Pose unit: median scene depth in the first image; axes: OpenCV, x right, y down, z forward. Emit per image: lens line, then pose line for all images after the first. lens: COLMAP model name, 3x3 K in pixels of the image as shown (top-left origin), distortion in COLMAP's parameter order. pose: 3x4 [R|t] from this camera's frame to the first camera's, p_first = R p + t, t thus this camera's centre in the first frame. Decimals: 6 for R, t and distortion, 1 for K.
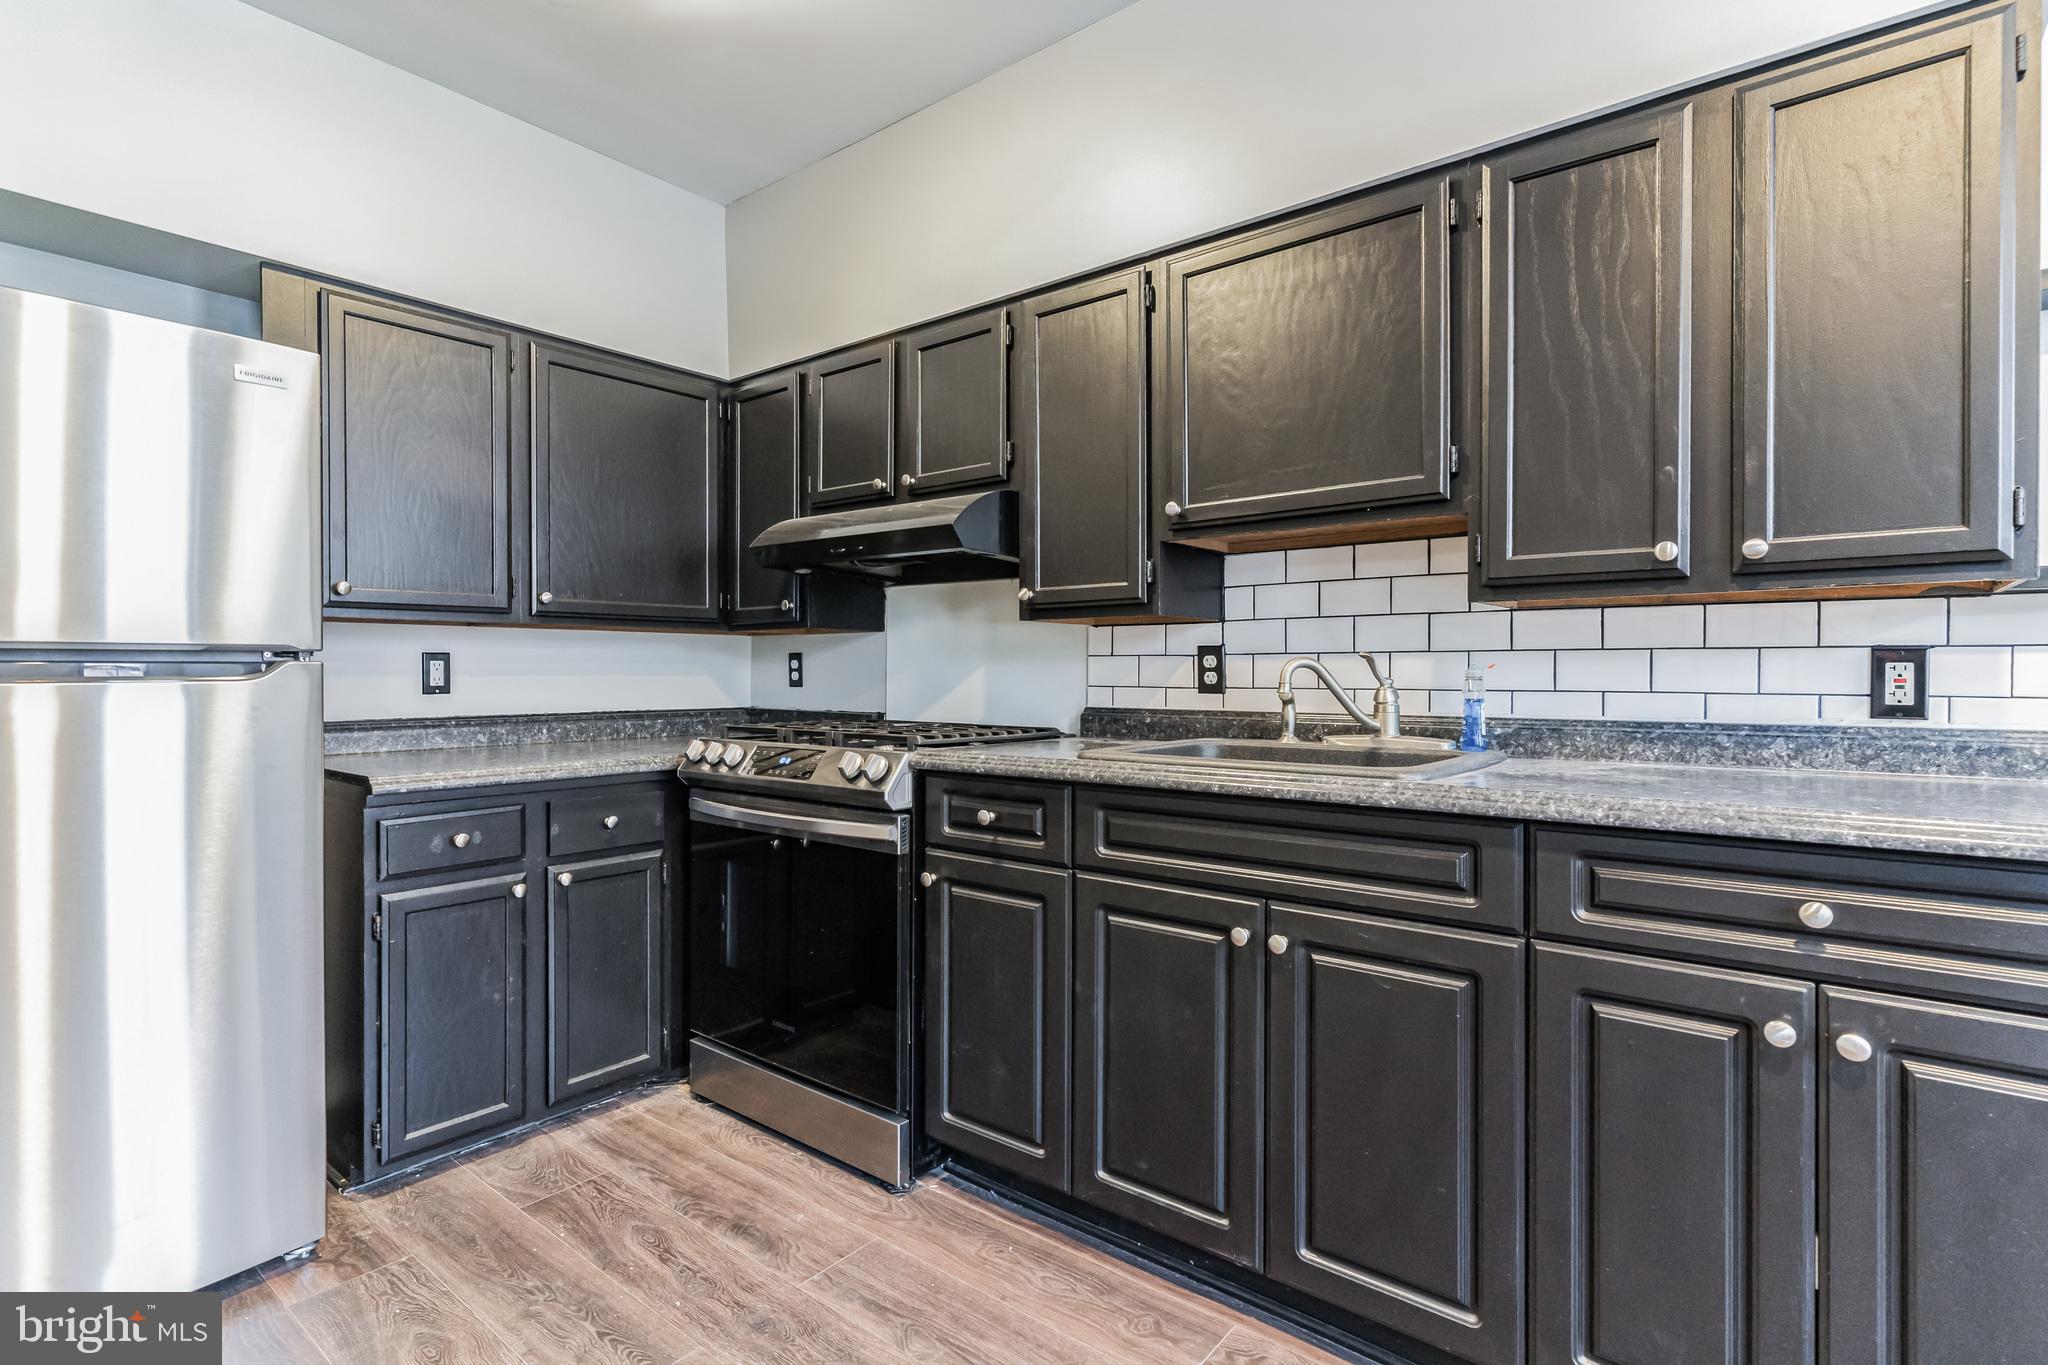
lens RADIAL K [[990.2, 0, 1025.9], [0, 990.2, 674.2], [0, 0, 1]] dist [-0.002253, 0.000860]
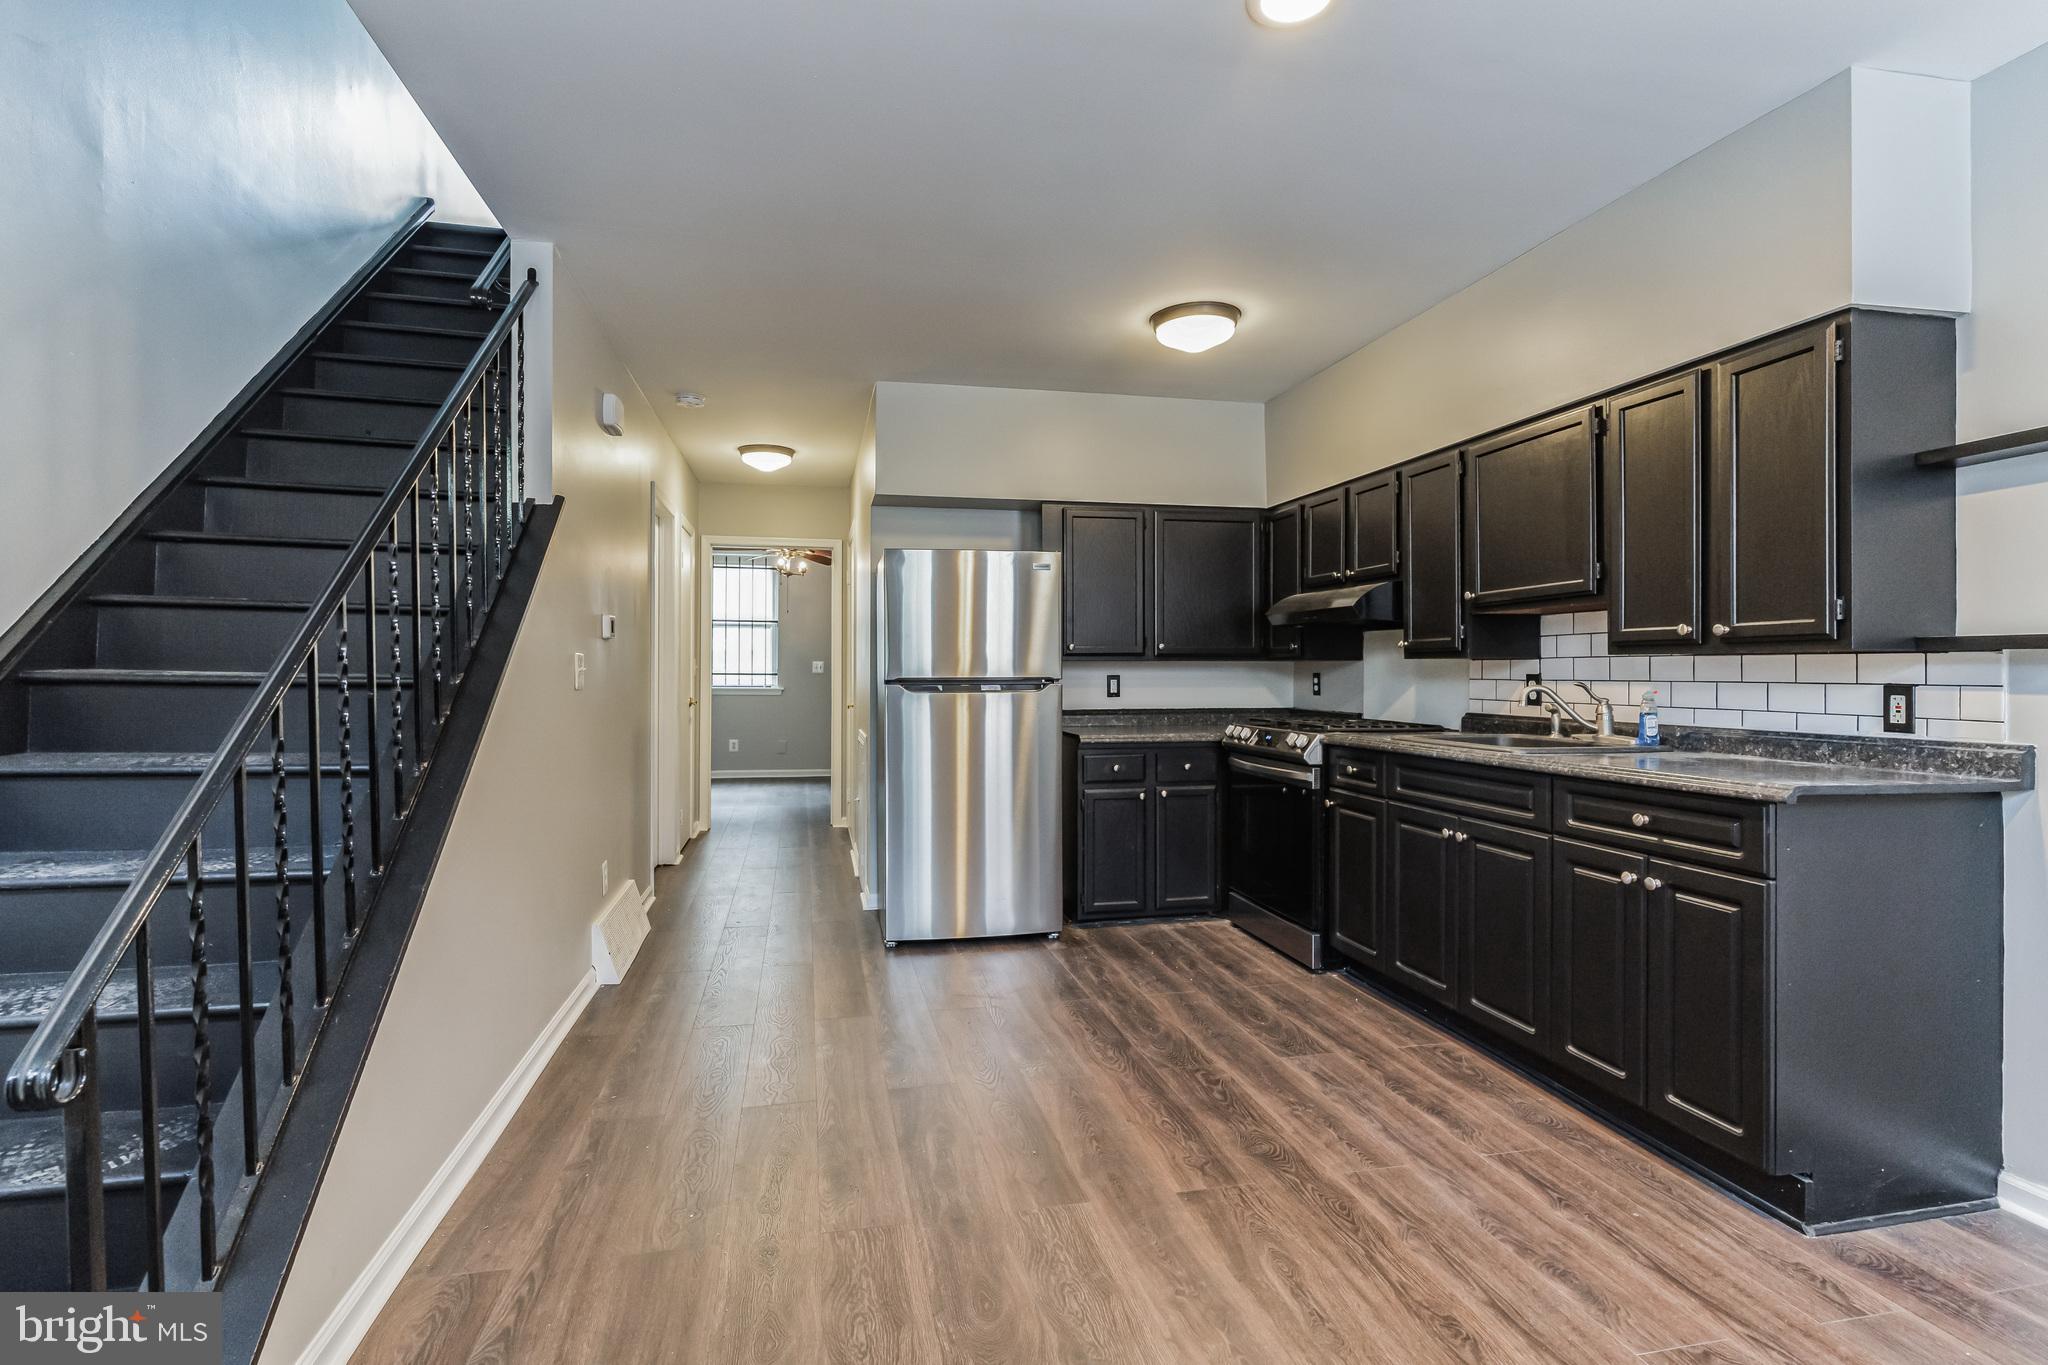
lens RADIAL K [[990.2, 0, 1024.4], [0, 990.2, 680.9], [0, 0, 1]] dist [-0.002253, 0.000860]
pose [[0.781129, 0.005475, -0.624346, 0.592392], [-0.000784, 0.999969, 0.007787, -0.033432], [0.624370, -0.005593, 0.781109, -0.767296]]
